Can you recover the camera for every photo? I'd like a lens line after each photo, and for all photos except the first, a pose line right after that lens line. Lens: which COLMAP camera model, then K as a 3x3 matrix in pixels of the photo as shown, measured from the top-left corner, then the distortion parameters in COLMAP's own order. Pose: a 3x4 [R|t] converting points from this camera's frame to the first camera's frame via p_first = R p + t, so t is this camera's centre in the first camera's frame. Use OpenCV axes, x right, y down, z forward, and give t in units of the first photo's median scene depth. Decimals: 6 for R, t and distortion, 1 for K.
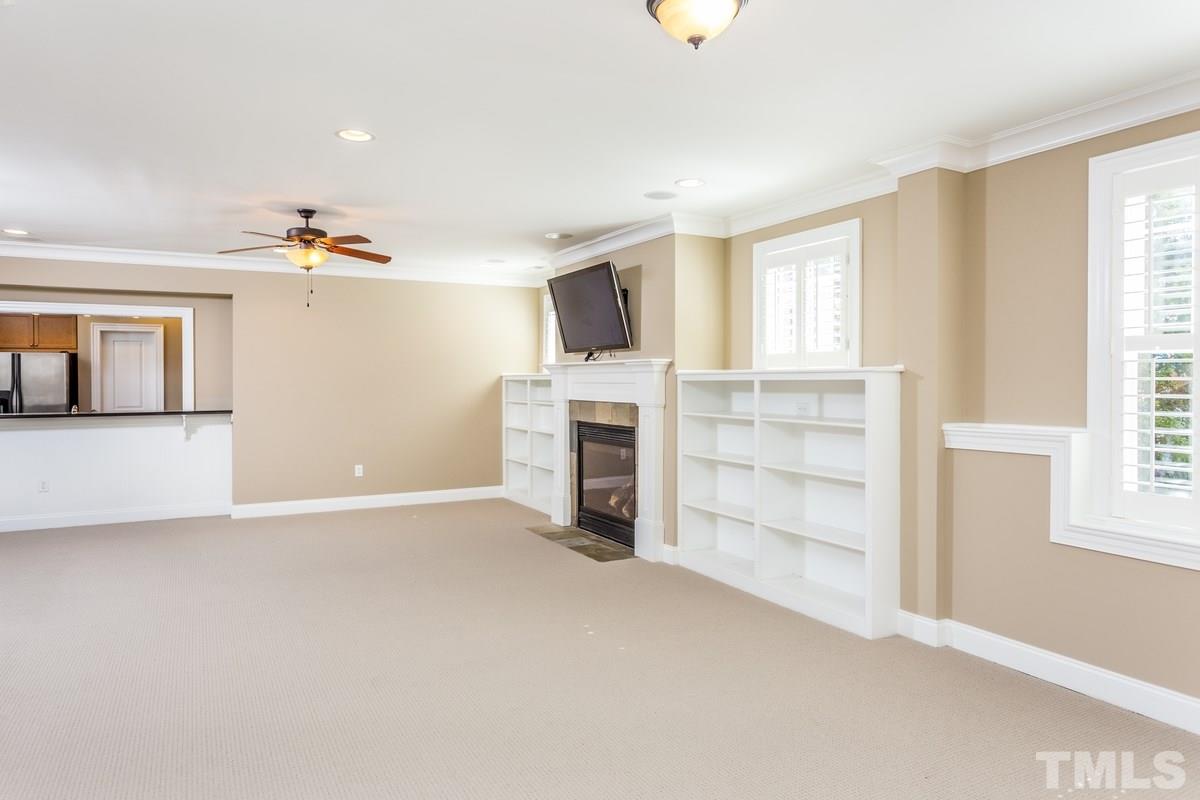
lens RADIAL K [[721.4, 0, 596.1], [0, 721.4, 393.6], [0, 0, 1]] dist [0.000636, 0.000494]
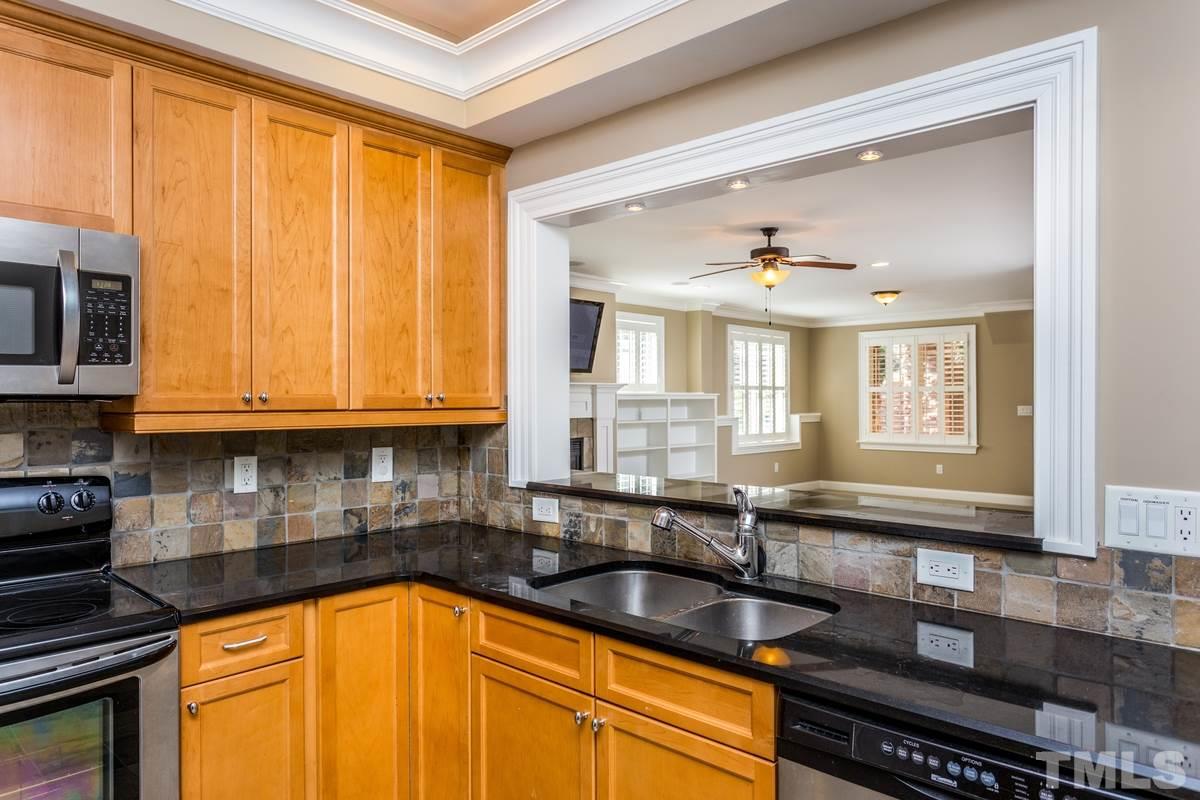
lens RADIAL K [[721.4, 0, 596.1], [0, 721.4, 393.6], [0, 0, 1]] dist [0.000636, 0.000494]
pose [[-0.268140, 0.012373, 0.963300, -1.152976], [0.023098, 0.999713, -0.006412, -0.019444], [-0.963103, 0.020531, -0.268349, 1.327102]]
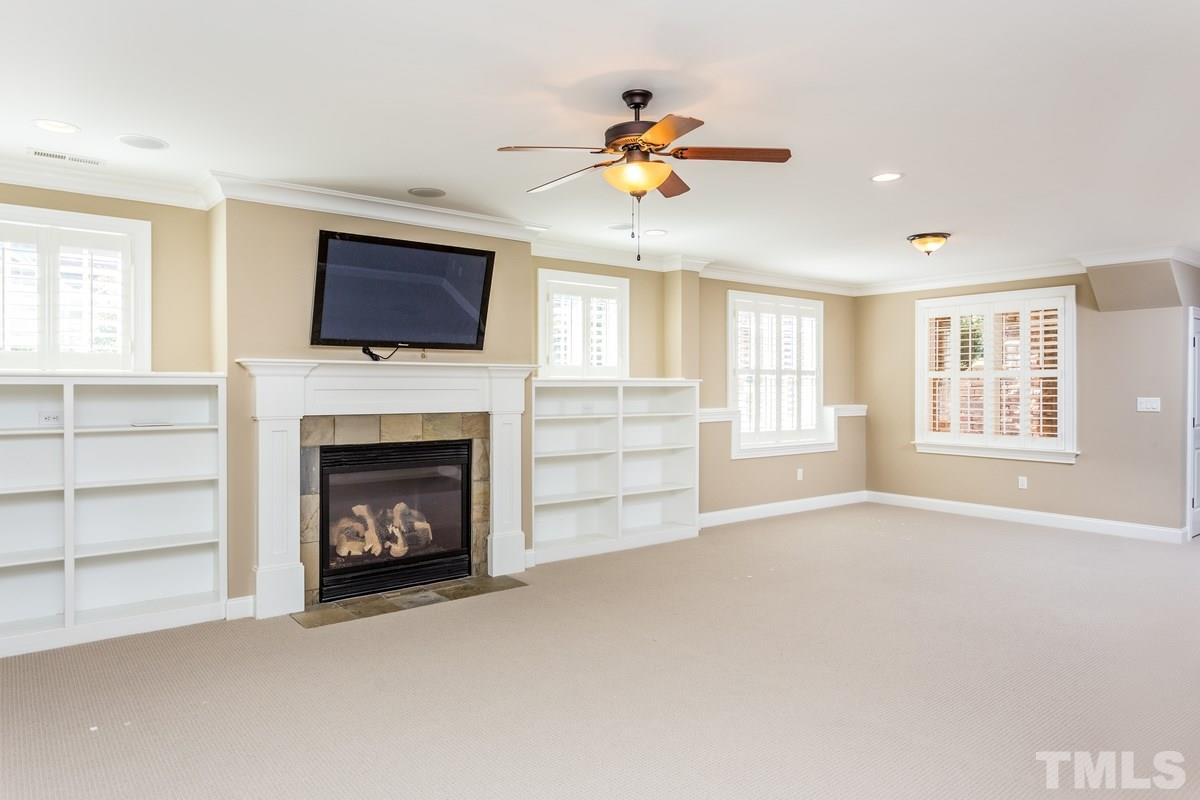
lens RADIAL K [[721.4, 0, 596.1], [0, 721.4, 393.6], [0, 0, 1]] dist [0.000636, 0.000494]
pose [[-0.135050, -0.007317, 0.990812, -0.864998], [0.019541, 0.999759, 0.010046, -0.015242], [-0.990646, 0.020718, -0.134874, 0.982525]]
